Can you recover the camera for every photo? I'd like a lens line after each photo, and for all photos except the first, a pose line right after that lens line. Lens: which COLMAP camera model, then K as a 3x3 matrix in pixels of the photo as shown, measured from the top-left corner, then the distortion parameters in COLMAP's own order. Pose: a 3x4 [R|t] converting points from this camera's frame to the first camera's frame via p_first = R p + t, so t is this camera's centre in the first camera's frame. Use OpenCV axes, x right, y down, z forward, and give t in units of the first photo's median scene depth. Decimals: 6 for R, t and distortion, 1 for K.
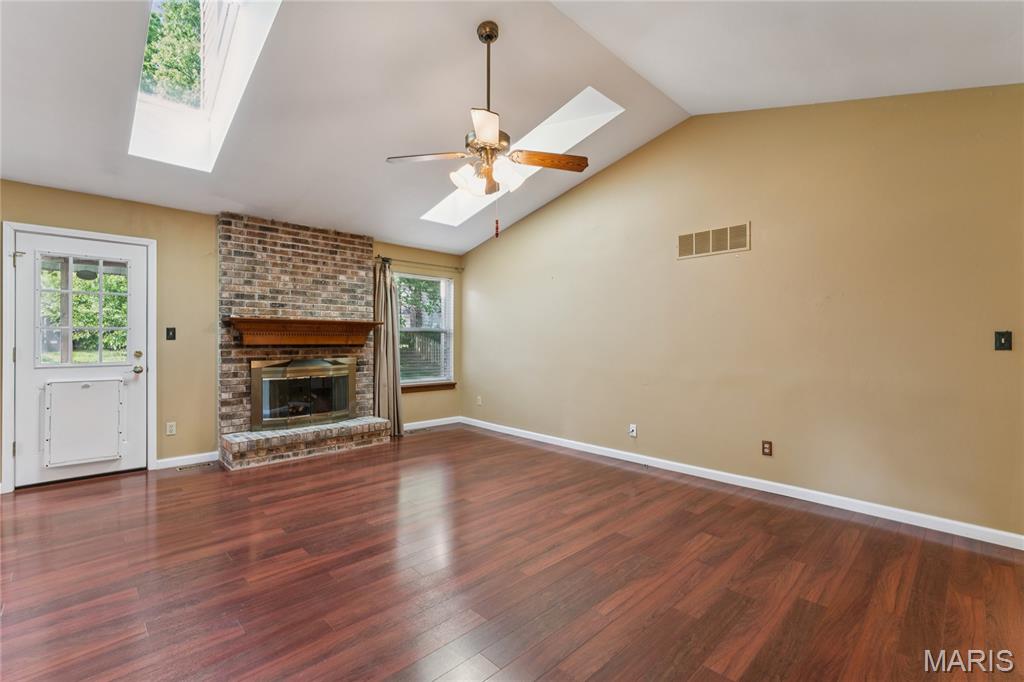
lens RADIAL K [[451.0, 0, 516.5], [0, 451.0, 337.9], [0, 0, 1]] dist [-0.003814, 0.000859]
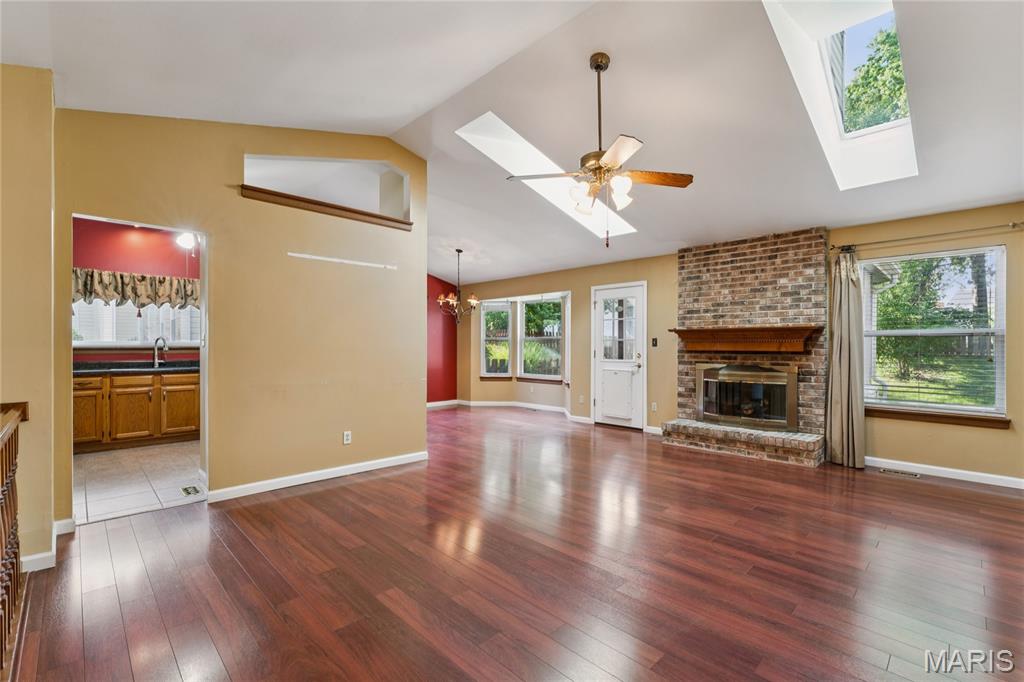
lens RADIAL K [[451.0, 0, 513.5], [0, 451.0, 348.2], [0, 0, 1]] dist [-0.003814, 0.000859]
pose [[-0.000694, 0.001014, -0.999999, 0.631321], [0.000657, 0.999999, 0.001013, 0.007112], [1.000000, -0.000656, -0.000694, 0.486944]]
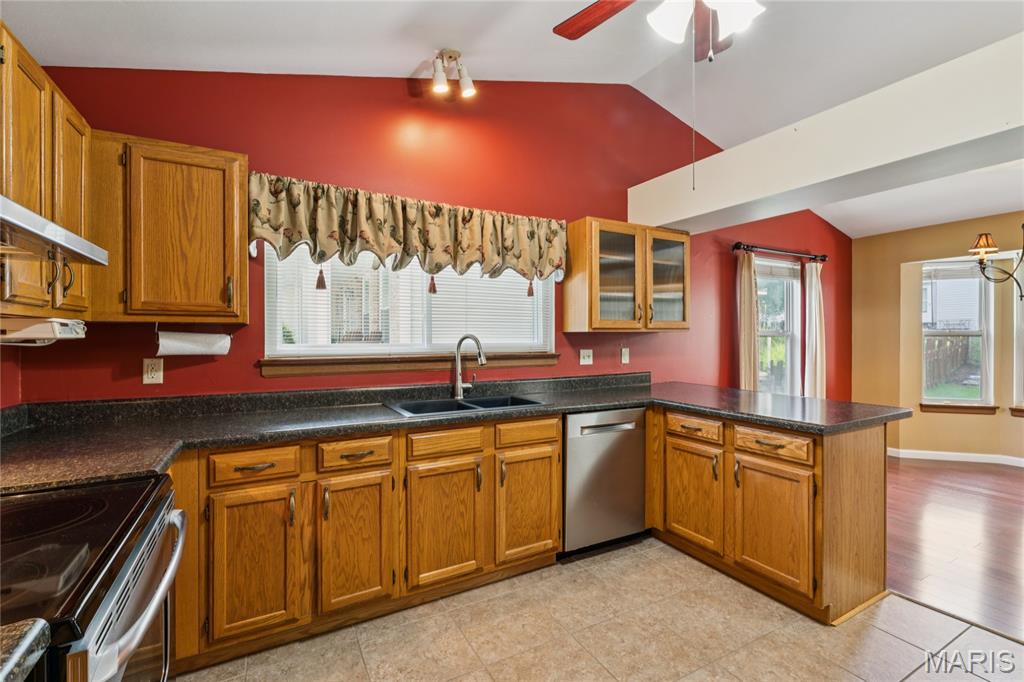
lens RADIAL K [[451.0, 0, 520.0], [0, 451.0, 339.1], [0, 0, 1]] dist [-0.003814, 0.000859]
pose [[-0.259257, -0.001955, -0.965806, -0.065234], [0.001103, 0.999997, -0.002321, -0.015998], [0.965808, -0.001667, -0.259254, -0.275967]]
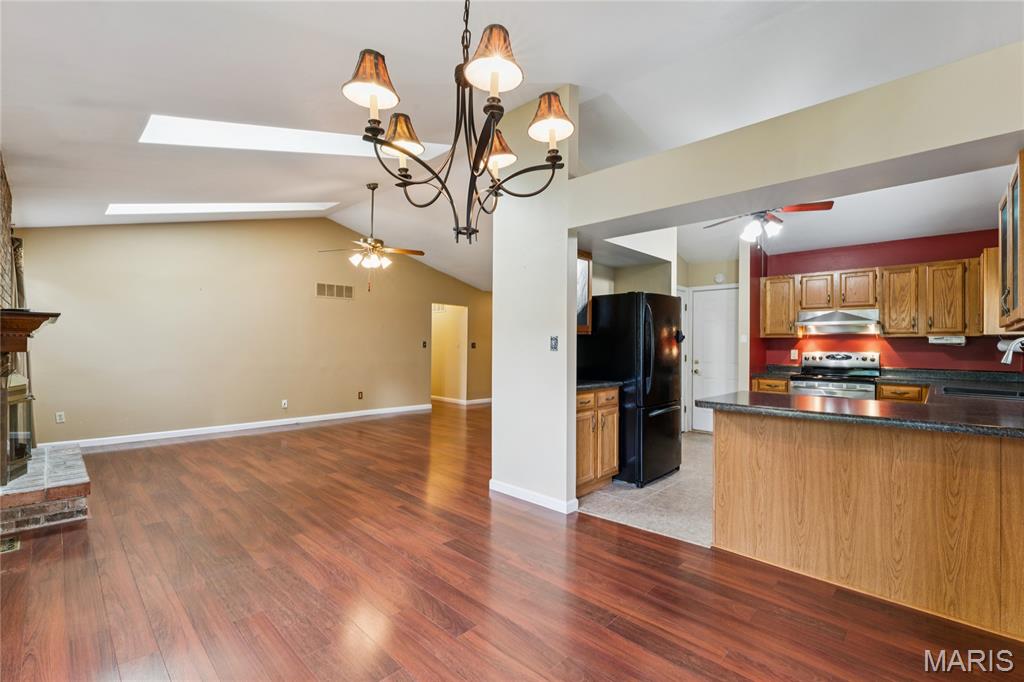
lens RADIAL K [[451.0, 0, 519.6], [0, 451.0, 344.6], [0, 0, 1]] dist [-0.003814, 0.000859]
pose [[-0.039361, -0.003948, 0.999217, -1.241295], [-0.011684, 0.999926, 0.003490, -0.007039], [-0.999157, -0.011537, -0.039404, 0.268726]]
